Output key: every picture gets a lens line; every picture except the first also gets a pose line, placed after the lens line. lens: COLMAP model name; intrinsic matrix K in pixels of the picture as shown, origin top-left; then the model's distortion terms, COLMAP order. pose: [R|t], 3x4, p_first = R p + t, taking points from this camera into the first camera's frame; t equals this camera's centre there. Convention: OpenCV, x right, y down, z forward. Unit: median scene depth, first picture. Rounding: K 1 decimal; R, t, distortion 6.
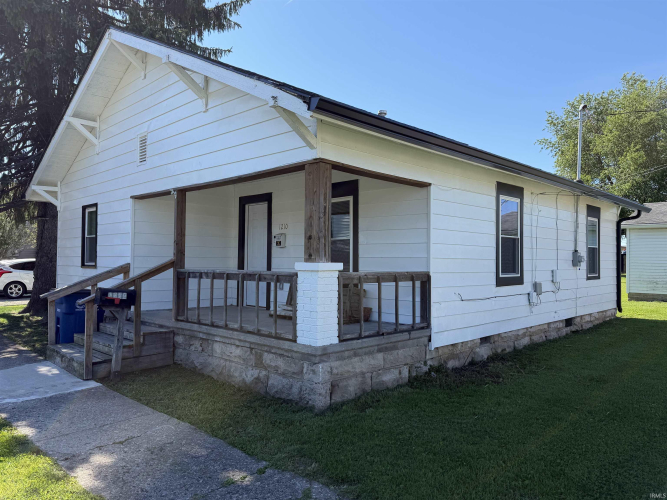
lens RADIAL K [[478.8, 0, 333.5], [0, 478.8, 250.0], [0, 0, 1]] dist [0.093119, -0.133715]
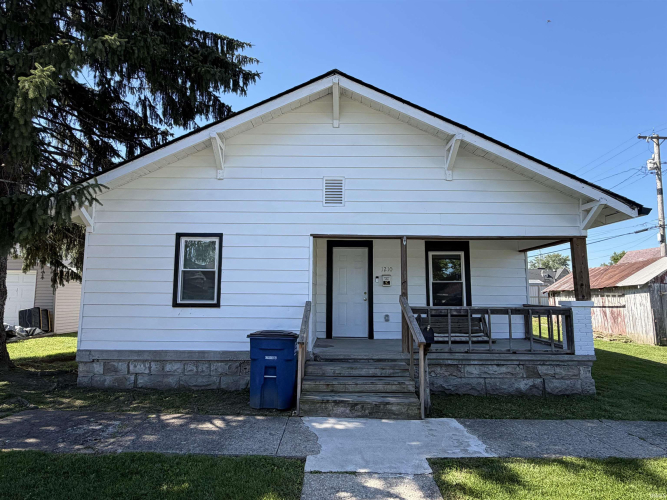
lens RADIAL K [[382.4, 0, 333.5], [0, 382.4, 250.0], [0, 0, 1]] dist [0.002158, 0.001876]
pose [[0.724667, 0.072593, 0.685265, -1.257876], [-0.017120, 0.996025, -0.087408, -0.013622], [-0.688887, 0.051610, 0.723029, 0.543058]]
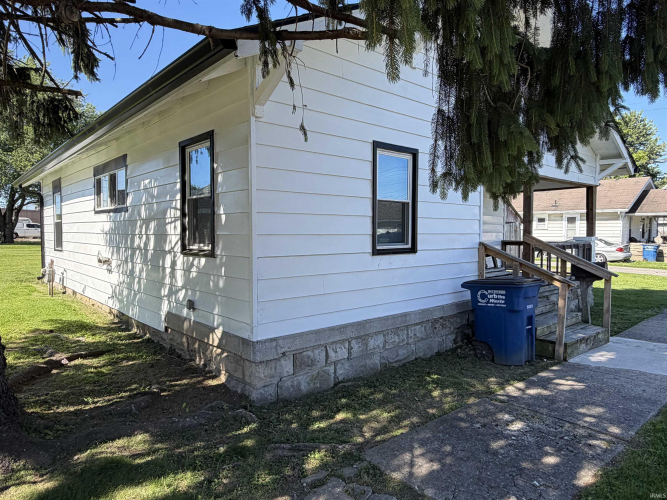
lens RADIAL K [[442.9, 0, 333.5], [0, 442.9, 250.0], [0, 0, 1]] dist [-0.003381, 0.000367]
pose [[0.072566, -0.051246, 0.996046, -1.655473], [-0.022944, 0.998329, 0.053035, 0.007657], [-0.997100, -0.026702, 0.071269, 1.635939]]
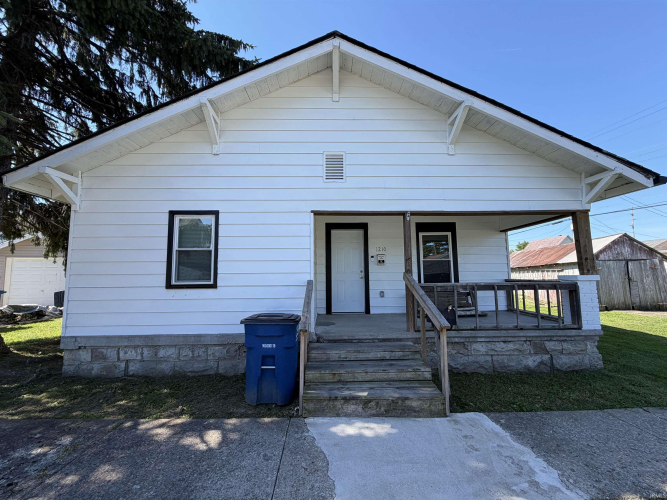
lens RADIAL K [[266.1, 0, 333.5], [0, 266.1, 250.0], [0, 0, 1]] dist [0.001505, -0.000106]
pose [[0.701331, 0.046248, 0.711333, -1.036204], [-0.001504, 0.997987, -0.063403, 0.001012], [-0.712834, 0.043397, 0.699989, 0.819936]]
